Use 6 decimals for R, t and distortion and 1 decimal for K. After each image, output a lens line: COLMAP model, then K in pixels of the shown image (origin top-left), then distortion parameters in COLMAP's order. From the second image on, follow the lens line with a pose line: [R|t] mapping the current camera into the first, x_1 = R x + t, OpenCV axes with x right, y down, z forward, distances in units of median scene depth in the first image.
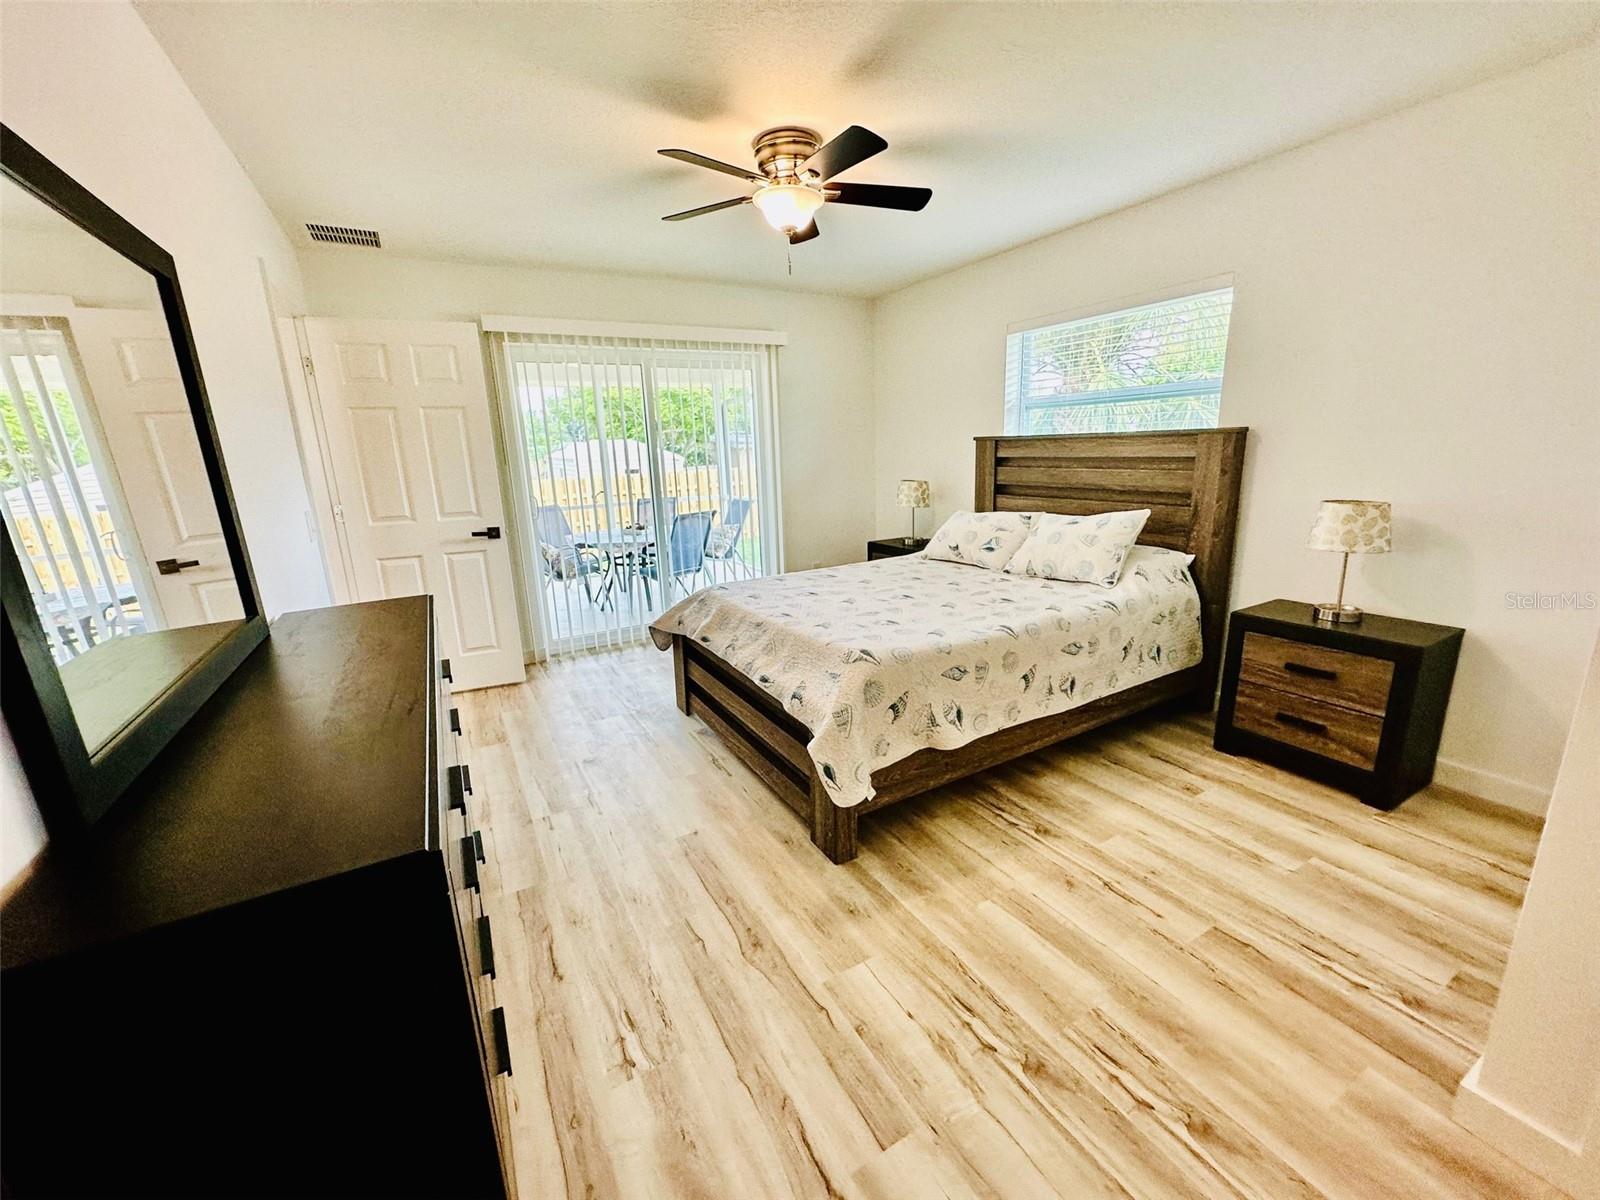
lens RADIAL K [[637.5, 0, 799.4], [0, 637.5, 607.1], [0, 0, 1]] dist [-0.003160, 0.000267]
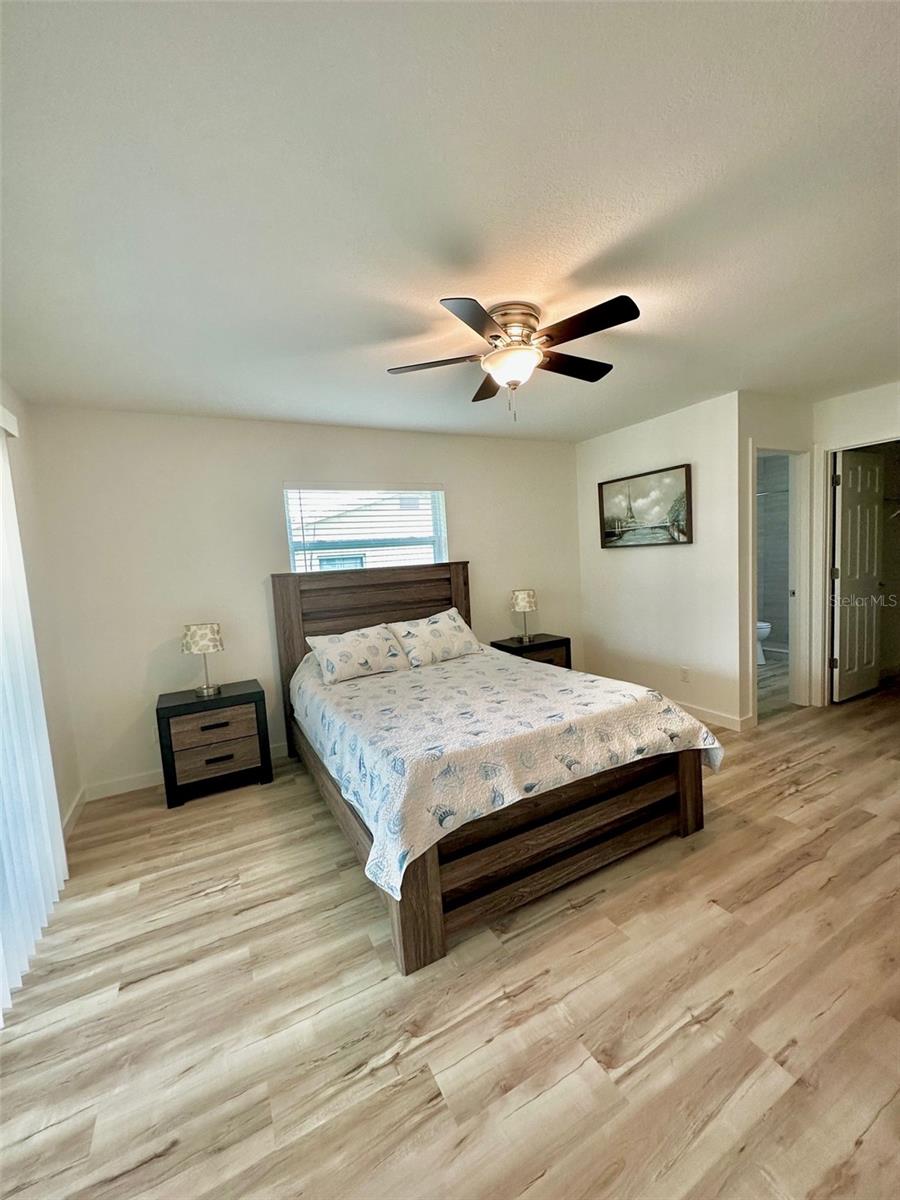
lens RADIAL K [[478.1, 0, 452.1], [0, 478.1, 598.8], [0, 0, 1]] dist [-0.003160, 0.000267]
pose [[0.026176, -0.058077, 0.997969, -0.911606], [0.299262, 0.952982, 0.047610, -0.296719], [-0.953812, 0.297408, 0.042325, 1.177266]]
